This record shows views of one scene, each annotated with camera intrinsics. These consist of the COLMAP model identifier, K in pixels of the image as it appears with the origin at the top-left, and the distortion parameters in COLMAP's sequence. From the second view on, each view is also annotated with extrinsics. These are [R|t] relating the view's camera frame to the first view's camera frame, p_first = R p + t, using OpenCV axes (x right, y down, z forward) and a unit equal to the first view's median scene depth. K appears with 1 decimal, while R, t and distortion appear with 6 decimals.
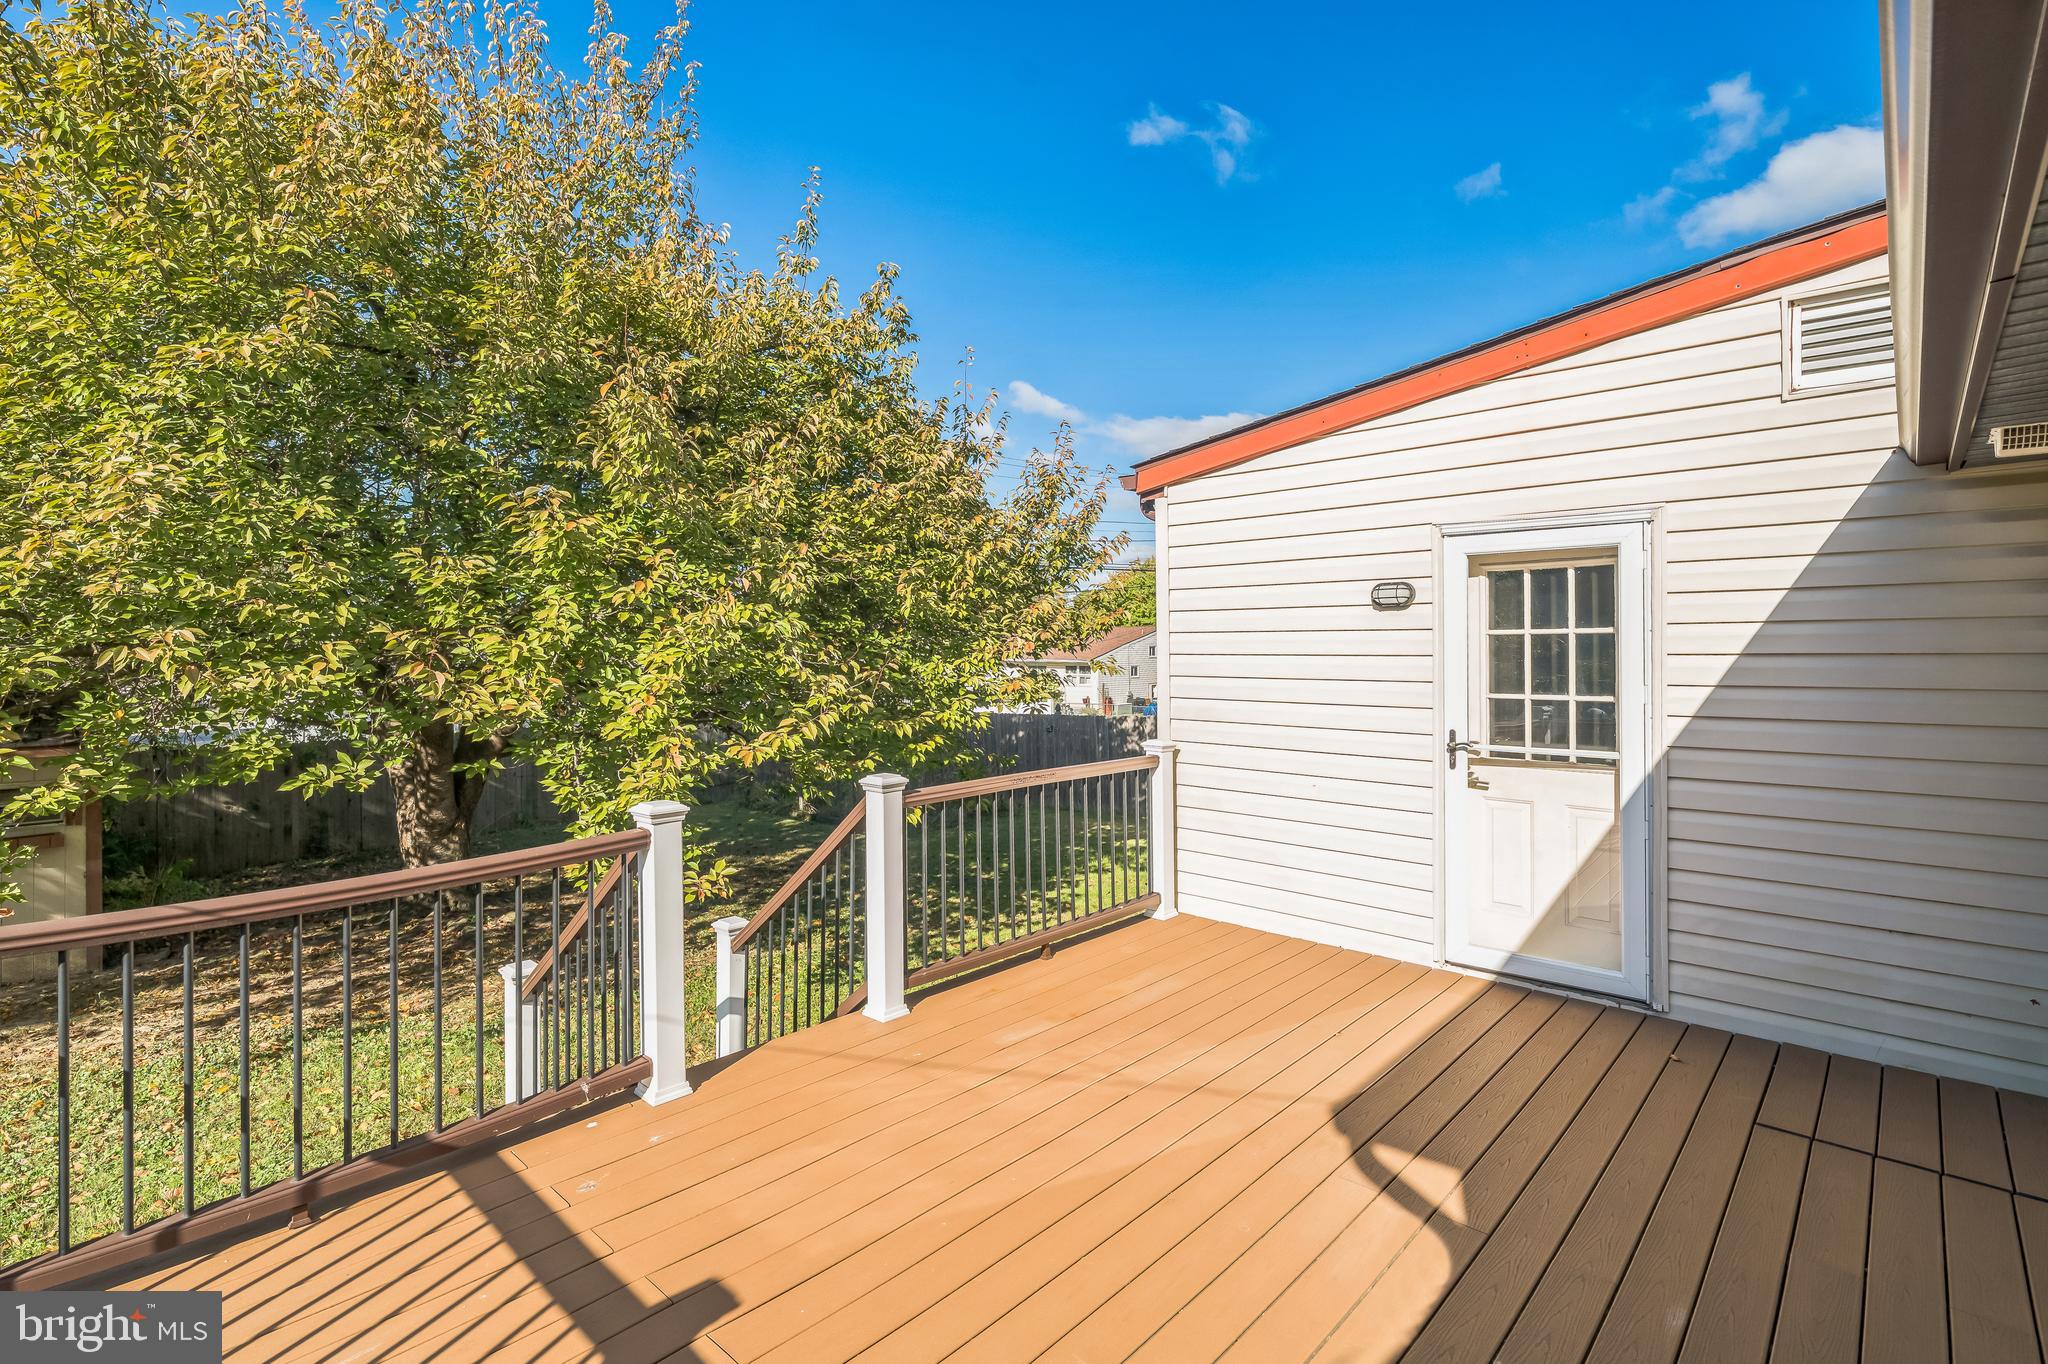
lens RADIAL K [[941.2, 0, 1019.7], [0, 941.2, 651.7], [0, 0, 1]] dist [0.000636, 0.000415]
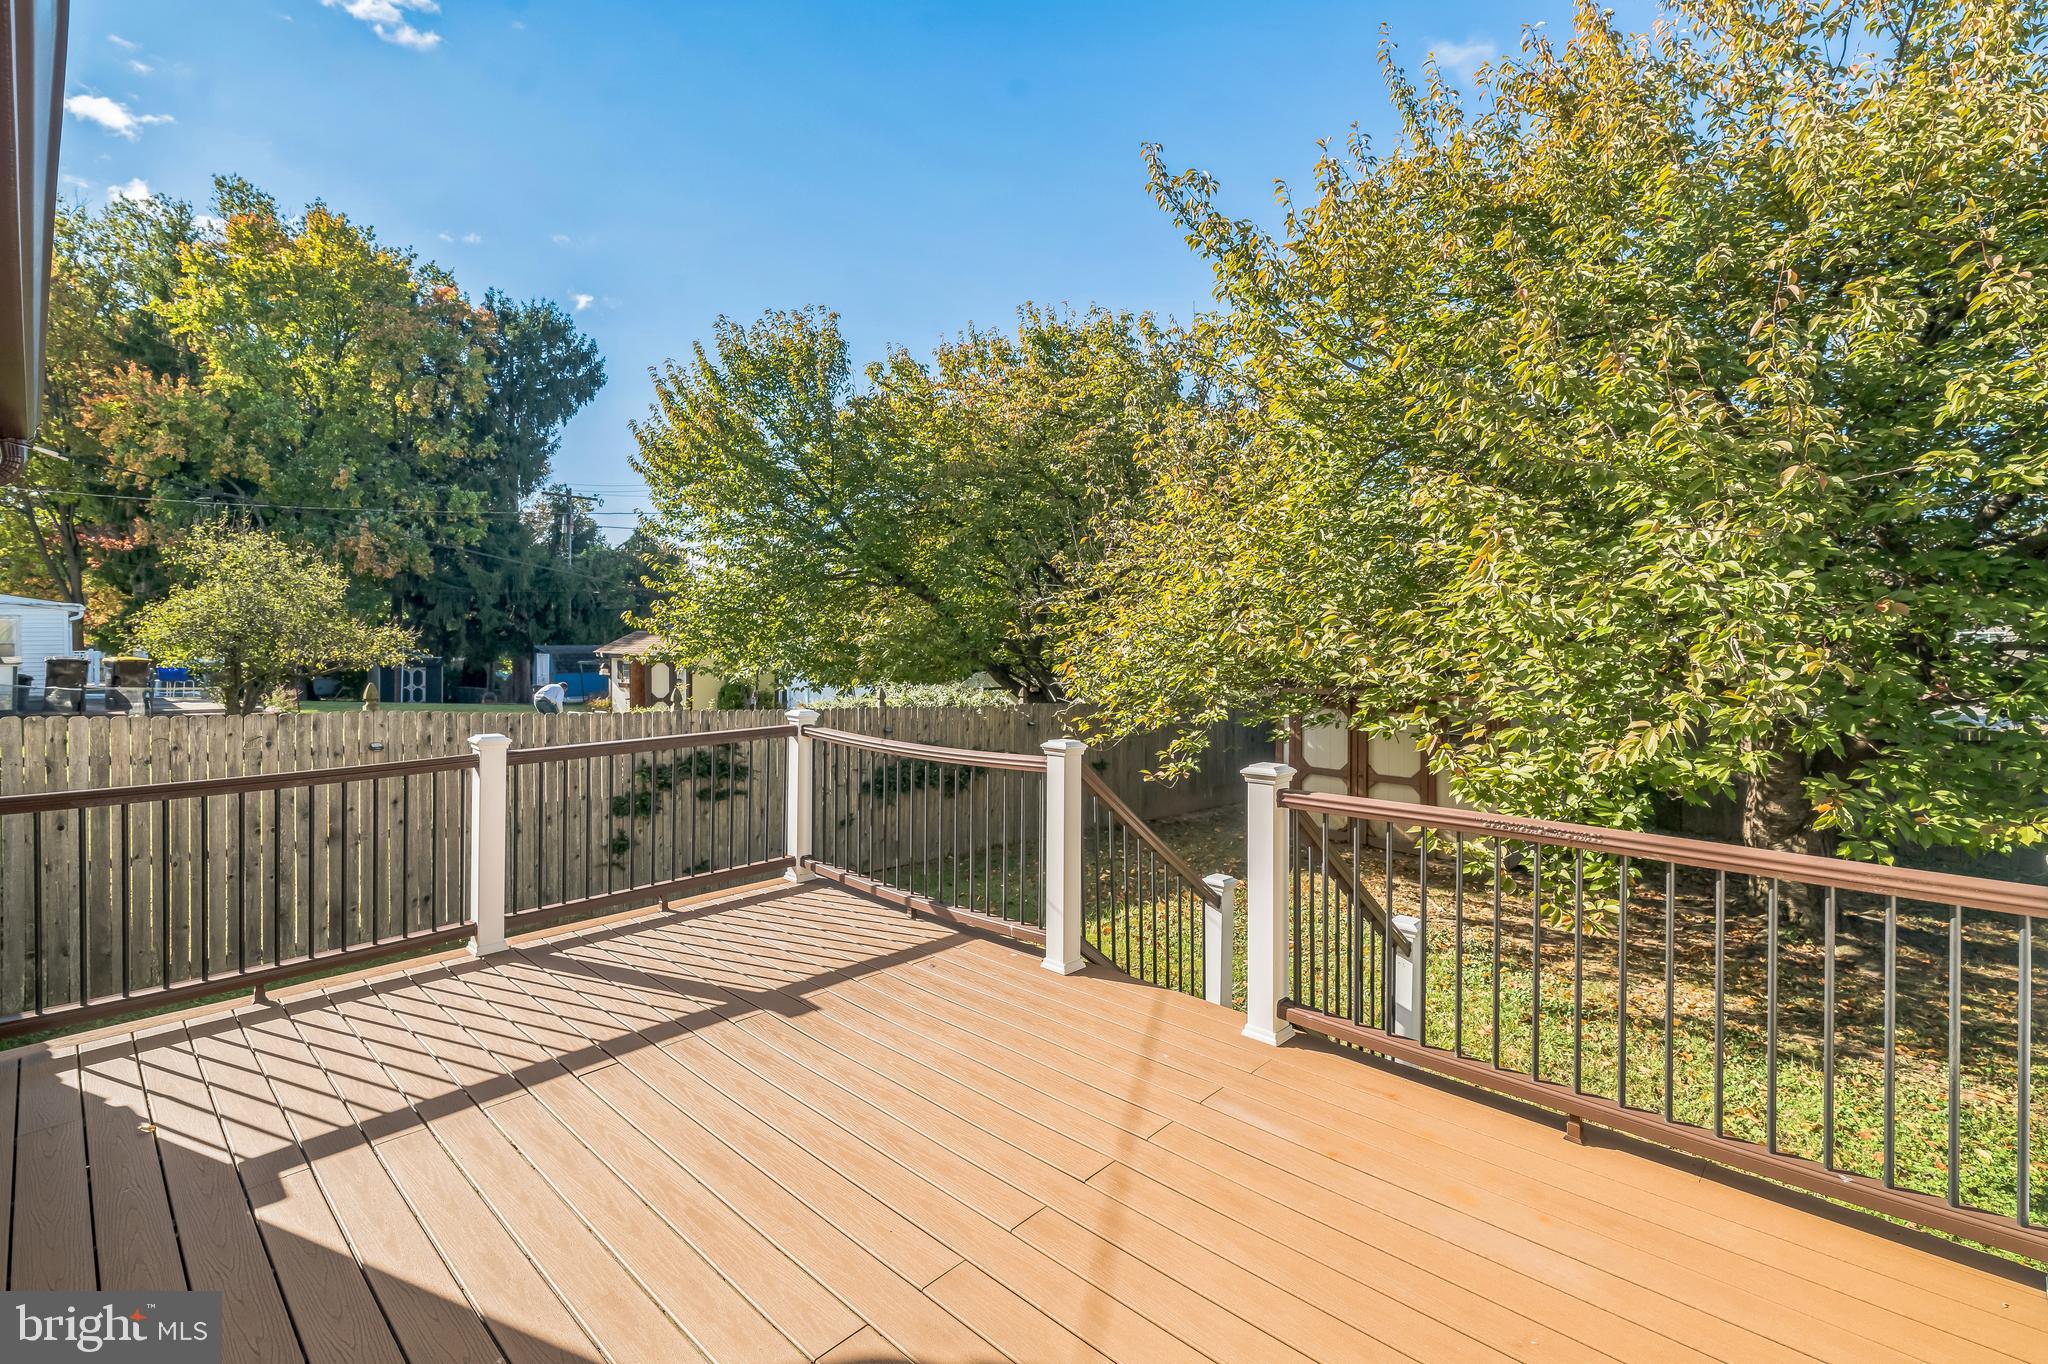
lens RADIAL K [[941.2, 0, 1019.7], [0, 941.2, 651.7], [0, 0, 1]] dist [0.000636, 0.000415]
pose [[-0.006239, 0.028158, -0.999584, 0.900337], [-0.002796, 0.999599, 0.028176, 0.005114], [0.999977, 0.002971, -0.006158, 0.960431]]
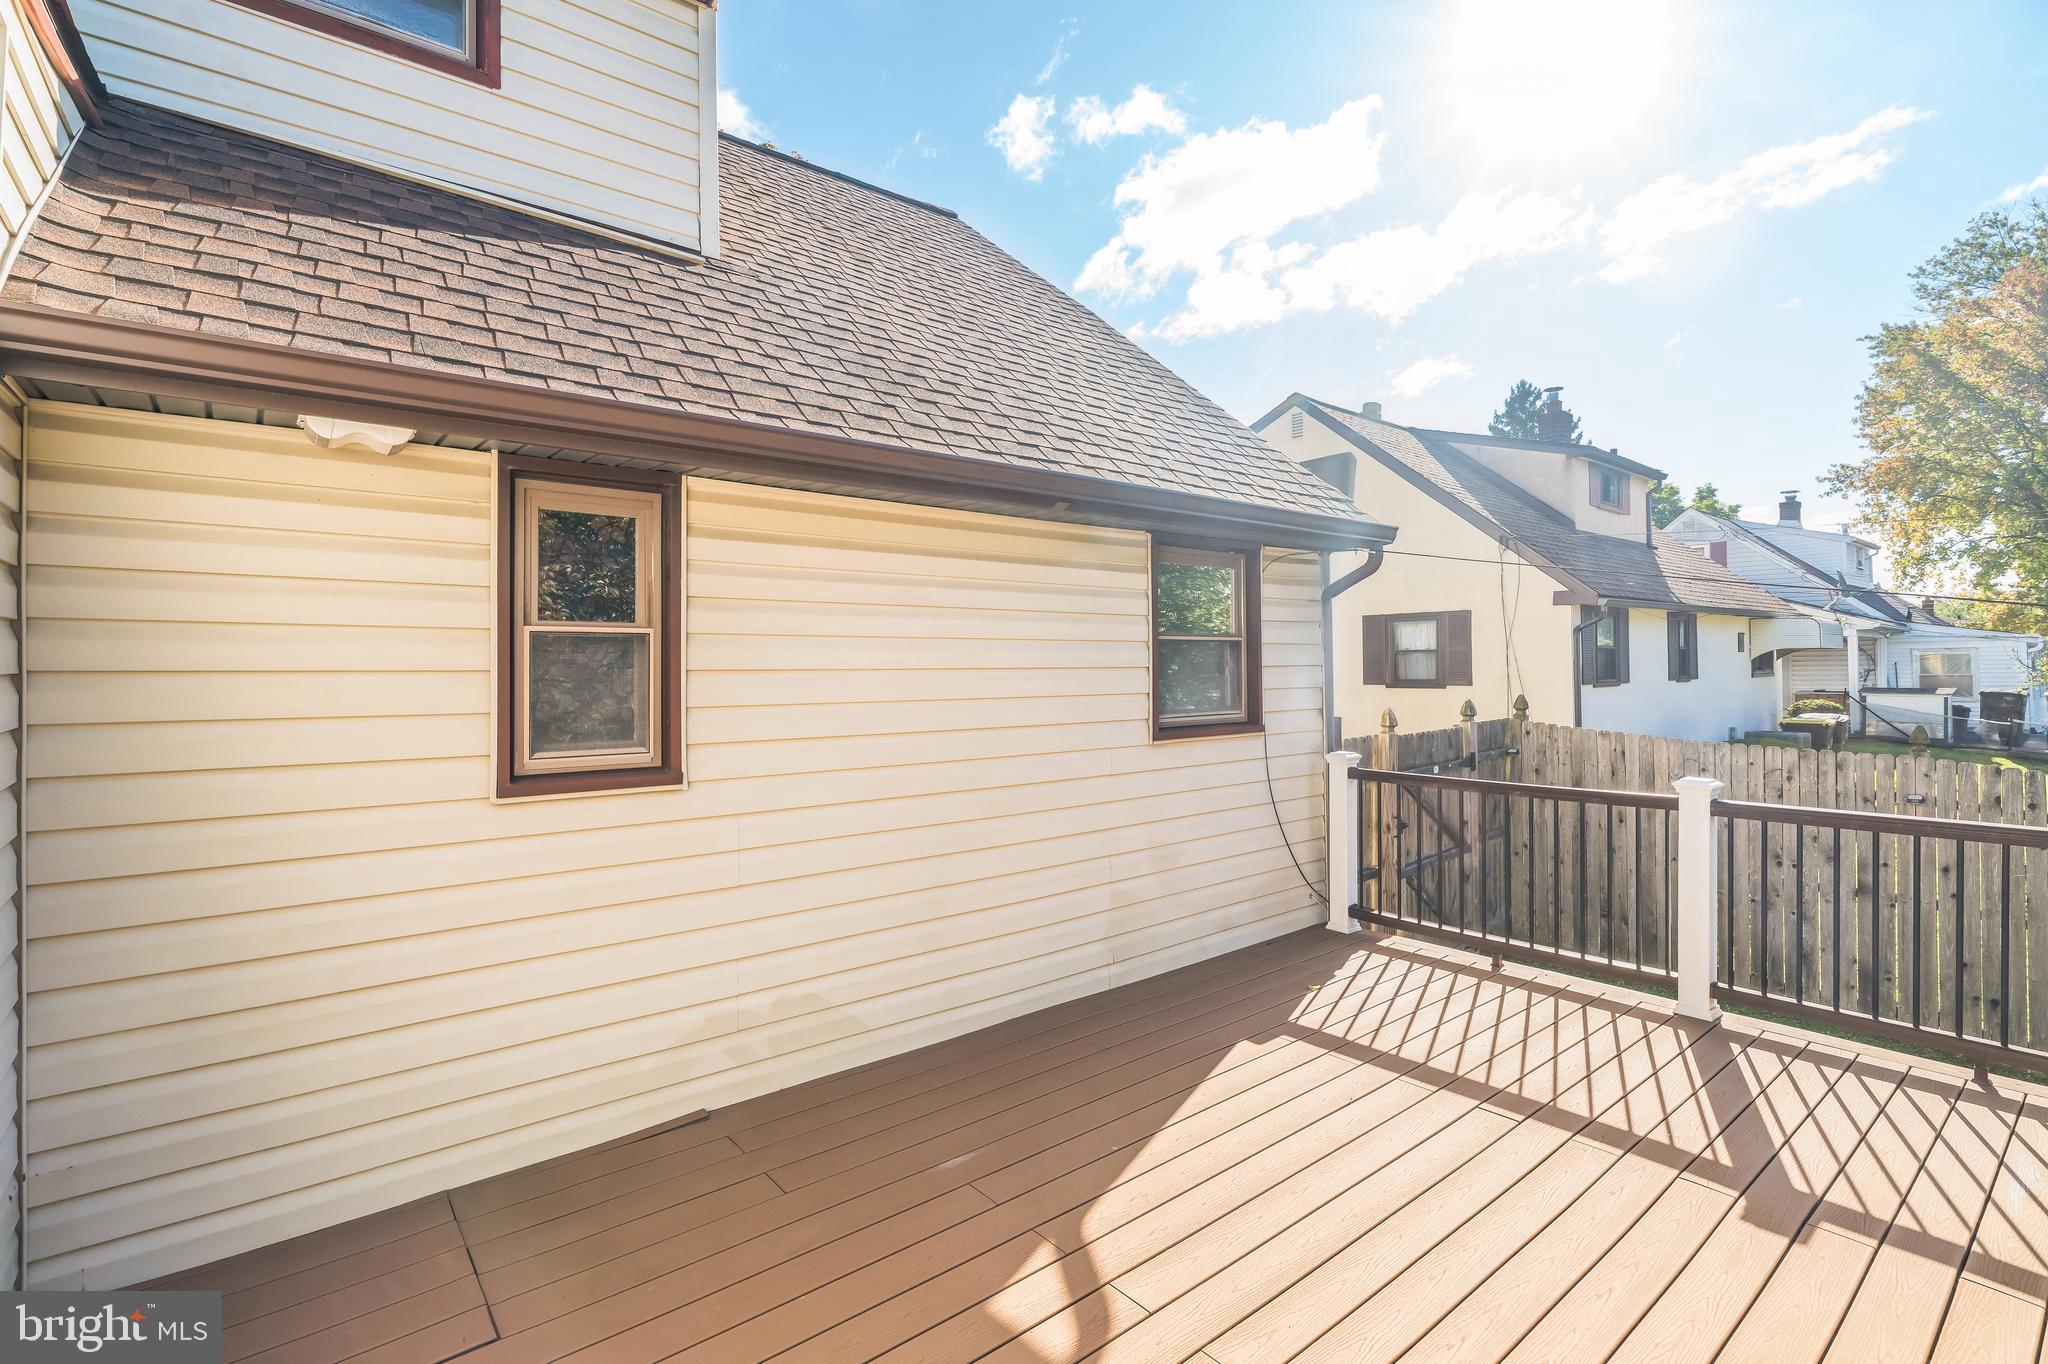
lens RADIAL K [[941.2, 0, 1019.7], [0, 941.2, 651.7], [0, 0, 1]] dist [0.000636, 0.000415]
pose [[-0.990919, 0.009670, 0.134110, 0.282233], [0.008162, 0.999897, -0.011786, 0.002315], [-0.134210, -0.010584, -0.990896, 1.549098]]
